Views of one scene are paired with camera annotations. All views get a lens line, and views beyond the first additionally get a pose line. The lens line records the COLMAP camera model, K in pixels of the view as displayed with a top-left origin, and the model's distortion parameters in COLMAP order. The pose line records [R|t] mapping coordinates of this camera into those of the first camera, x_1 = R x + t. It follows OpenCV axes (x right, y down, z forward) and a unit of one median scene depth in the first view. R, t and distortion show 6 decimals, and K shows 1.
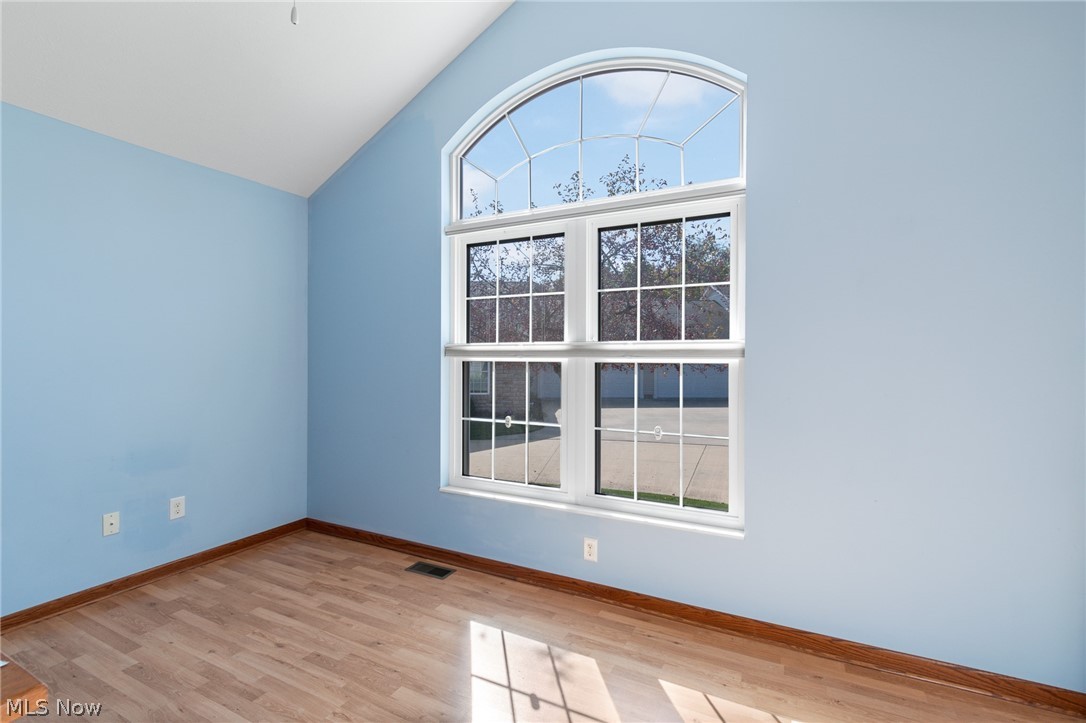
lens RADIAL K [[483.0, 0, 545.8], [0, 483.0, 366.1], [0, 0, 1]] dist [-0.000138, -0.001731]
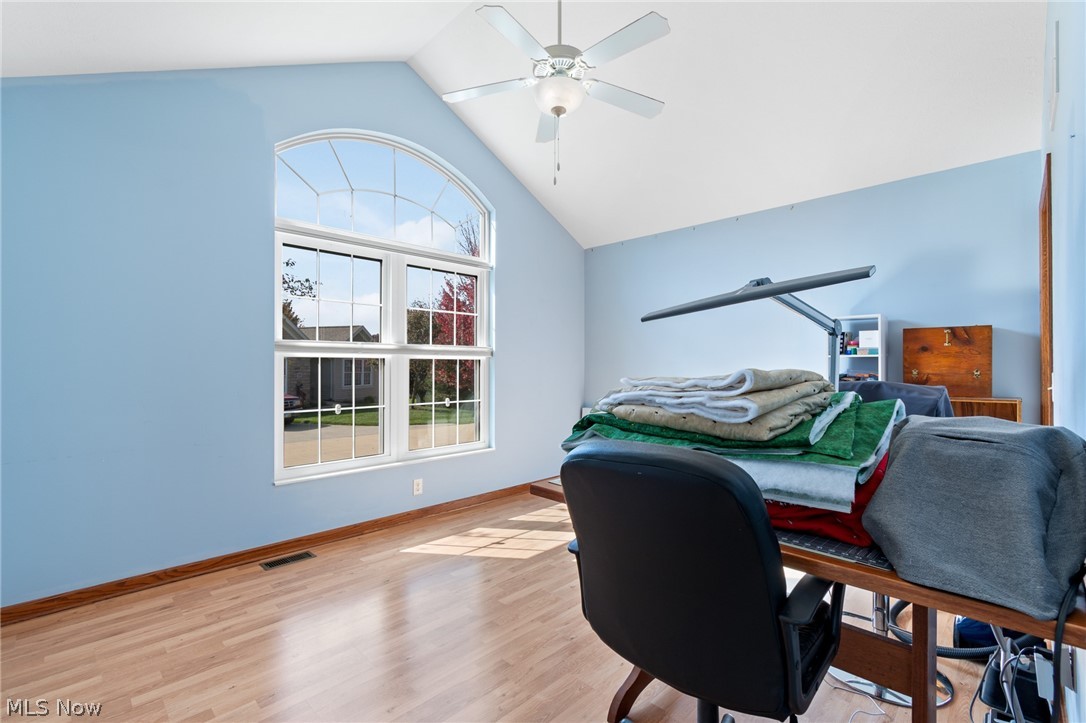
lens RADIAL K [[483.0, 0, 551.9], [0, 483.0, 357.5], [0, 0, 1]] dist [-0.000138, -0.001731]
pose [[0.302968, 0.006471, 0.952979, -1.130039], [0.008664, 0.999917, -0.009544, 0.006553], [-0.952961, 0.011148, 0.302887, 0.161140]]
